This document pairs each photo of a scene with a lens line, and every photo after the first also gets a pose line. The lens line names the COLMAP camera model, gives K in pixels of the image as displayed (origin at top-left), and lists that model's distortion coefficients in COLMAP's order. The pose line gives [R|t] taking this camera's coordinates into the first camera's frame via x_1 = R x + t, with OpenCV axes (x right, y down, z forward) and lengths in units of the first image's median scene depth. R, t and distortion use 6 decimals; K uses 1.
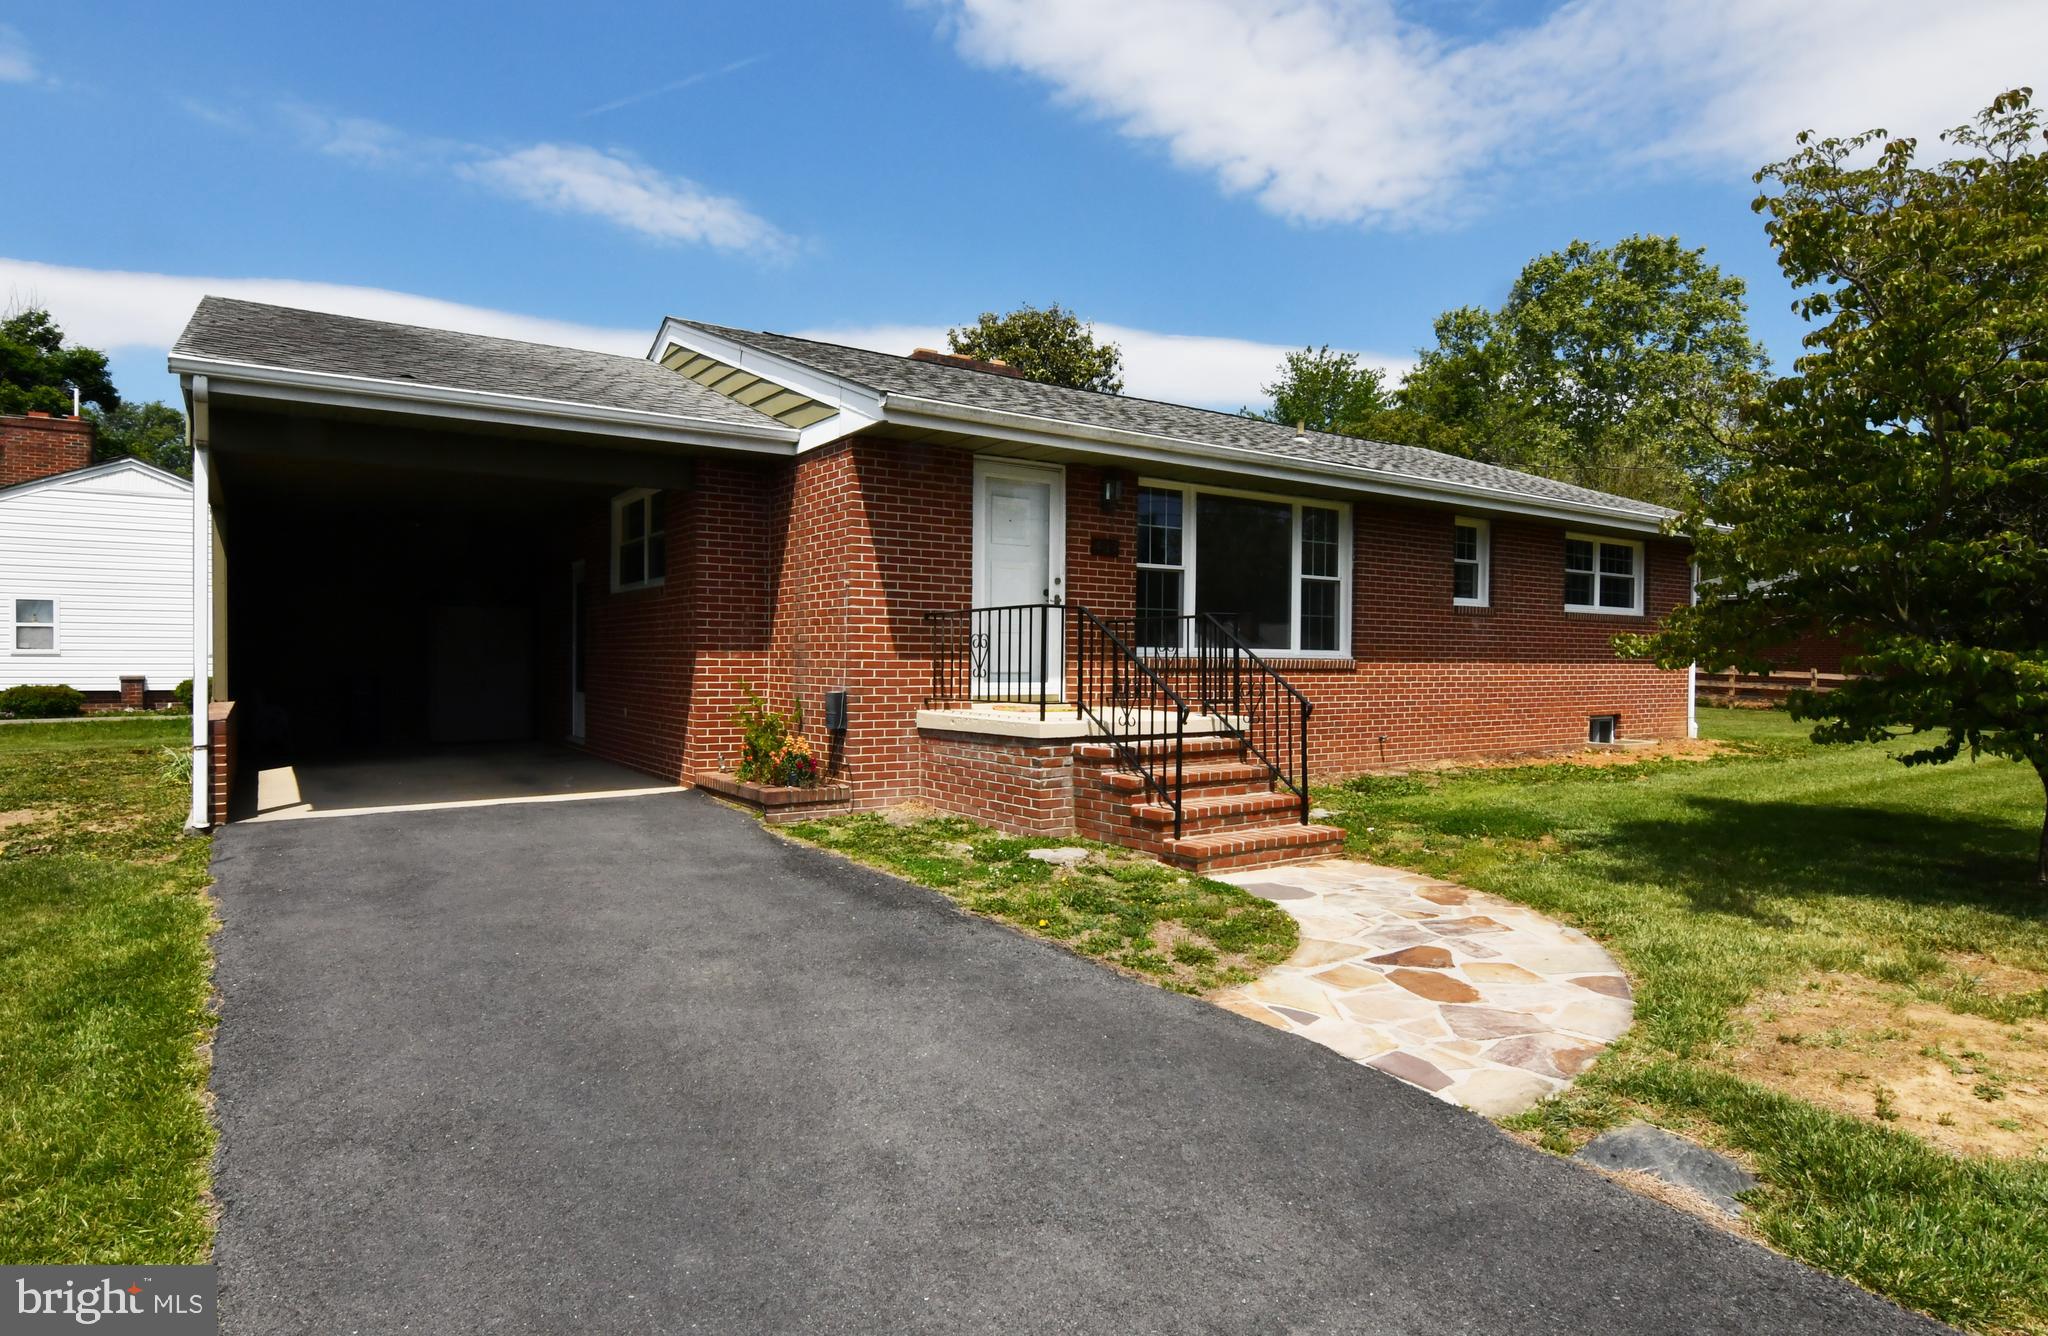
lens RADIAL K [[1054.2, 0, 1009.3], [0, 1054.2, 683.0], [0, 0, 1]] dist [-0.012185, -0.001065]
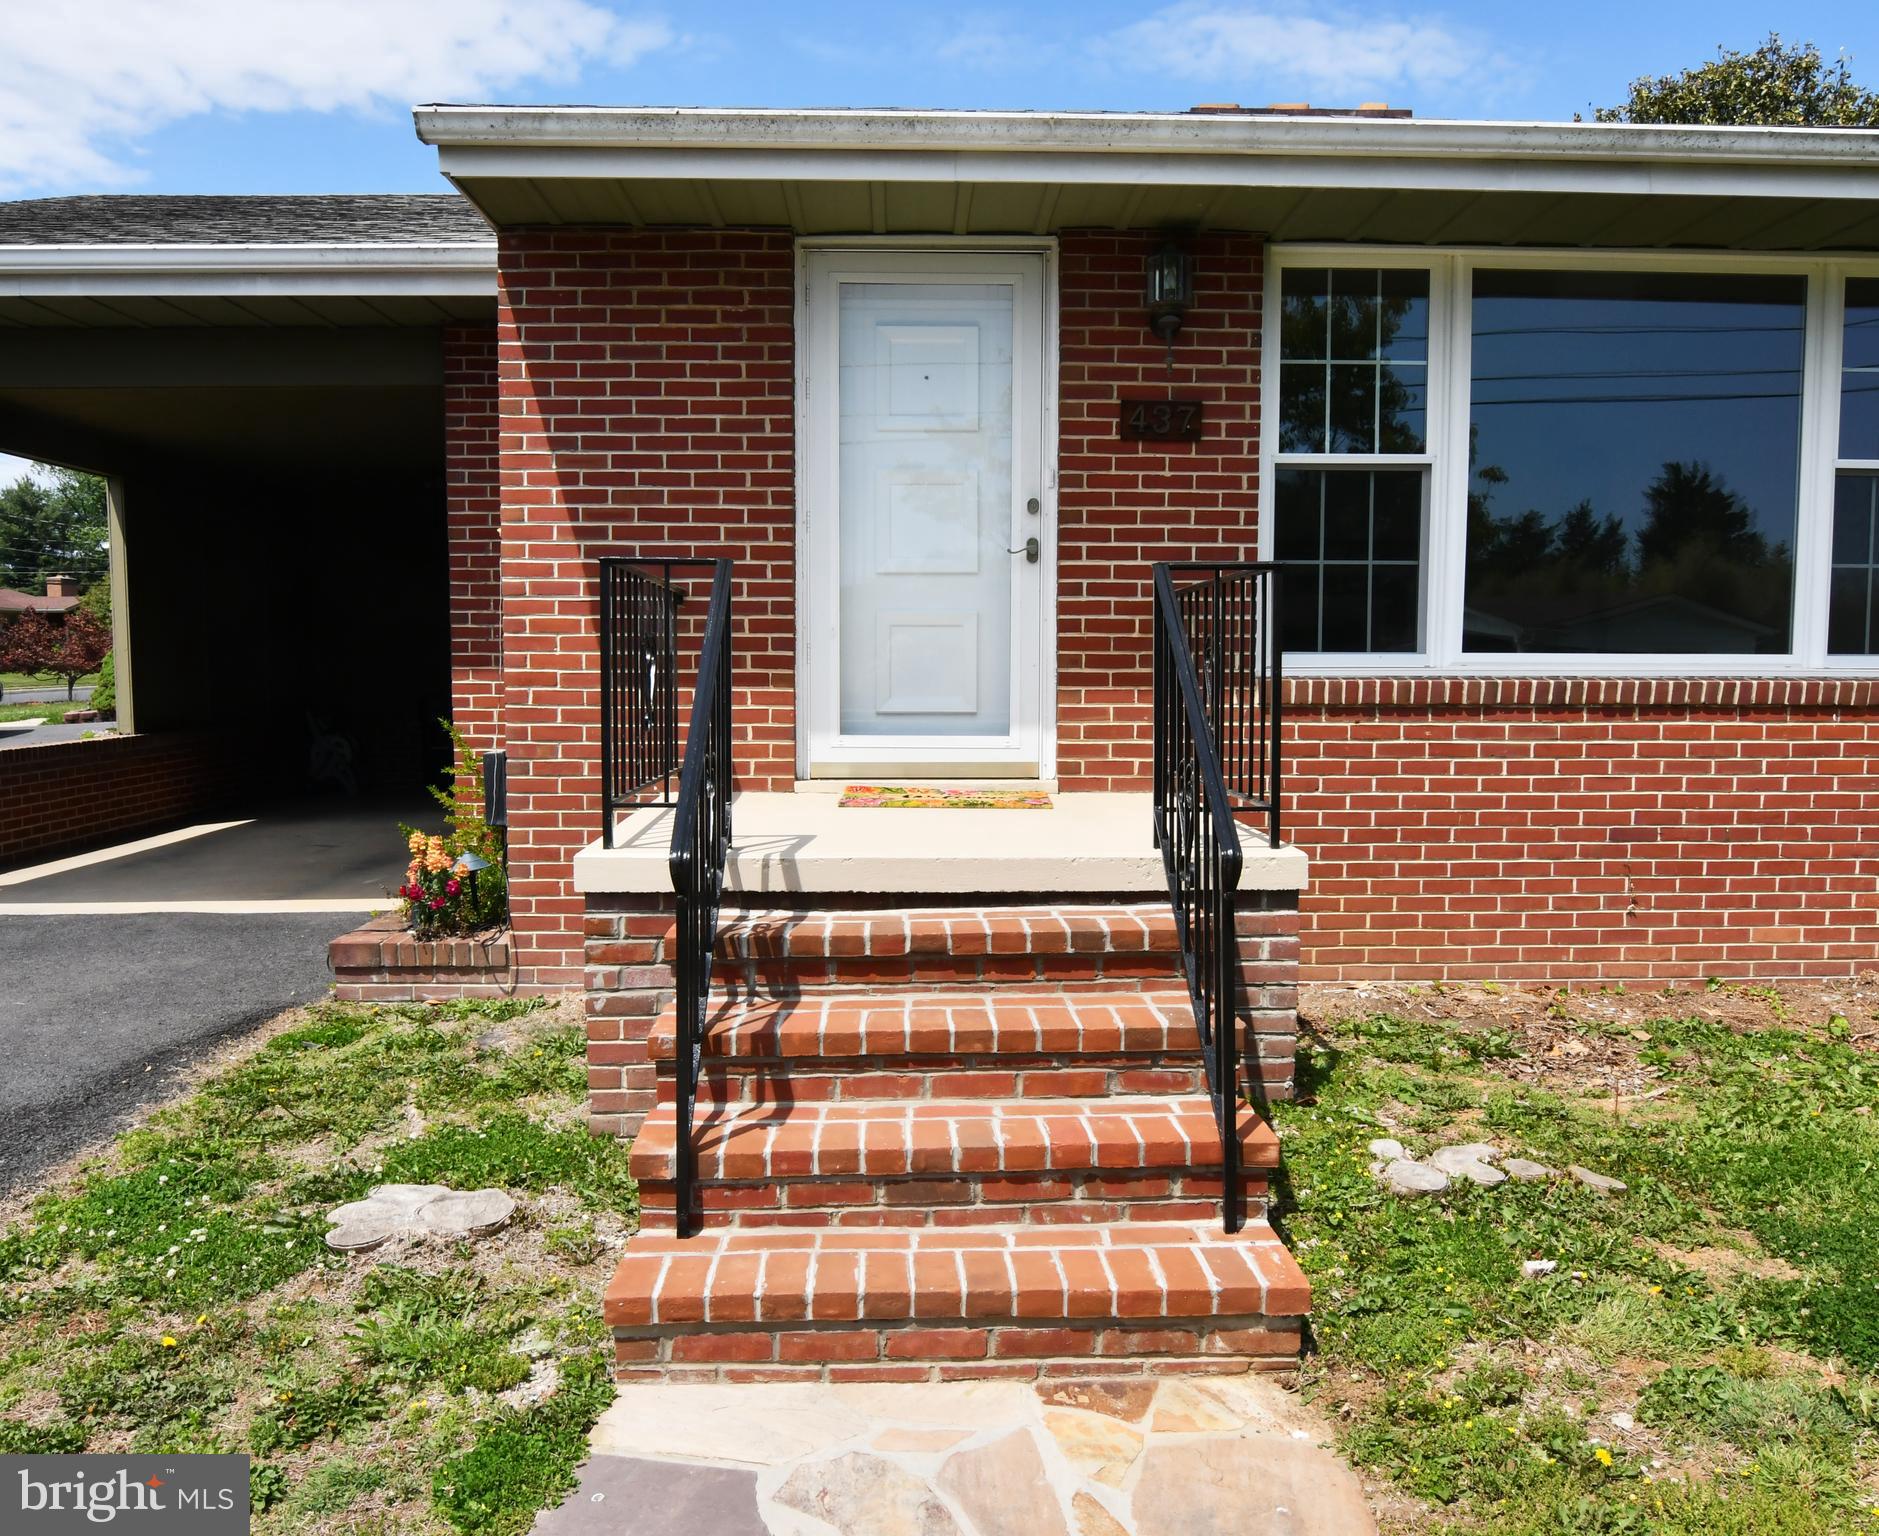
lens RADIAL K [[1435.2, 0, 940.5], [0, 1435.2, 771.0], [0, 0, 1]] dist [-0.032123, -0.003025]
pose [[0.855088, 0.033653, -0.517389, 0.323921], [-0.006187, 0.998483, 0.054720, -0.018287], [0.518446, -0.043590, 0.853999, 0.459569]]
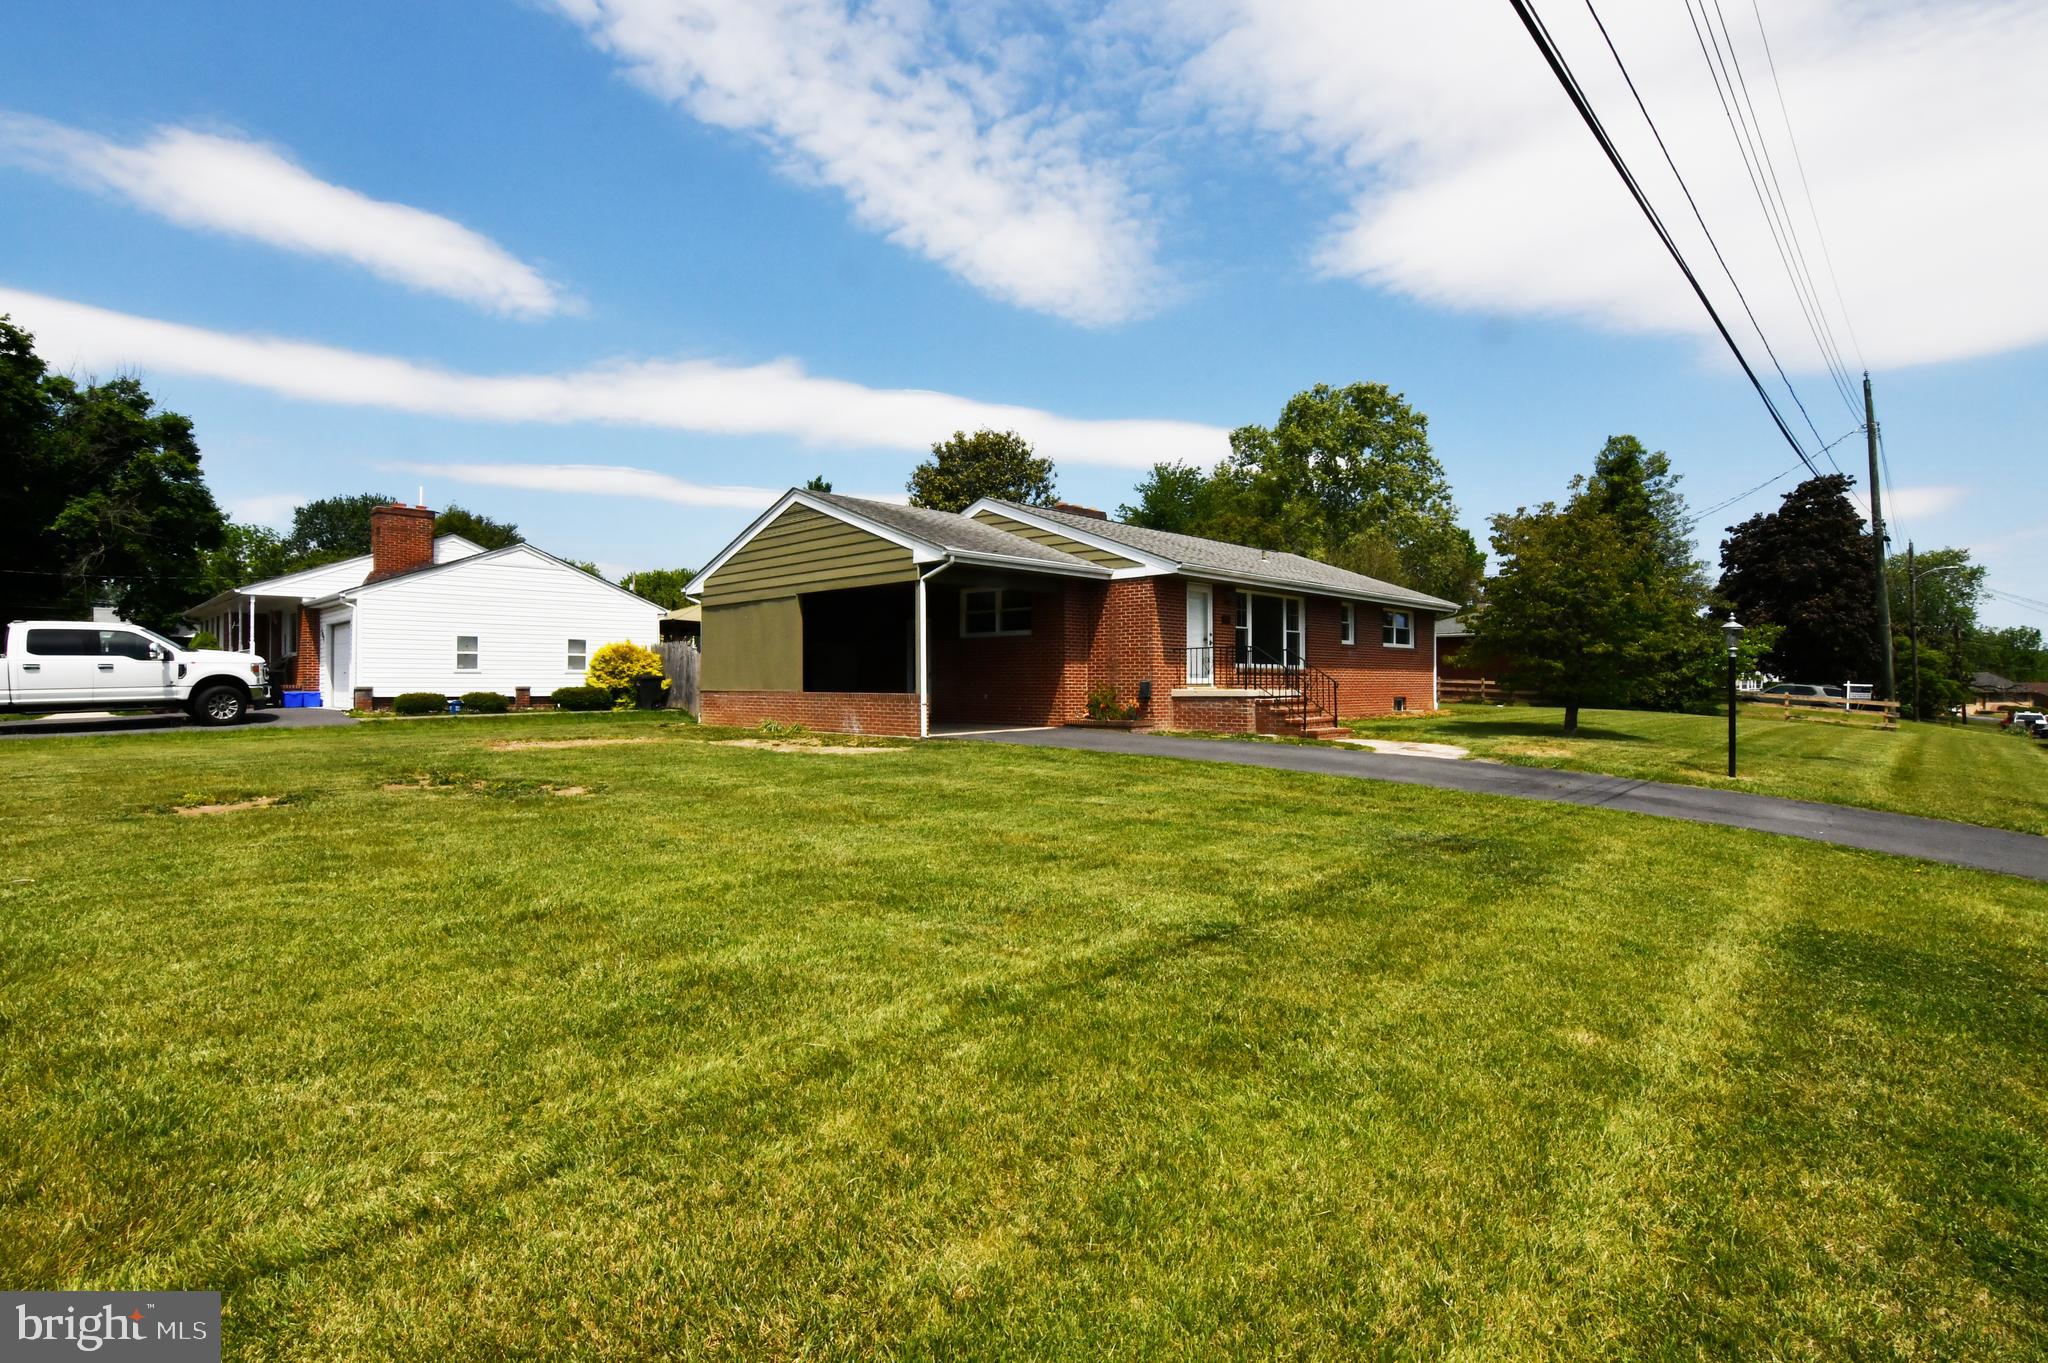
lens RADIAL K [[947.6, 0, 1030.8], [0, 947.6, 663.9], [0, 0, 1]] dist [-0.003501, -0.000025]
pose [[0.975457, -0.002937, 0.220170, -0.802922], [0.012110, 0.999113, -0.040325, 0.047327], [-0.219857, 0.042002, 0.974628, -0.947933]]
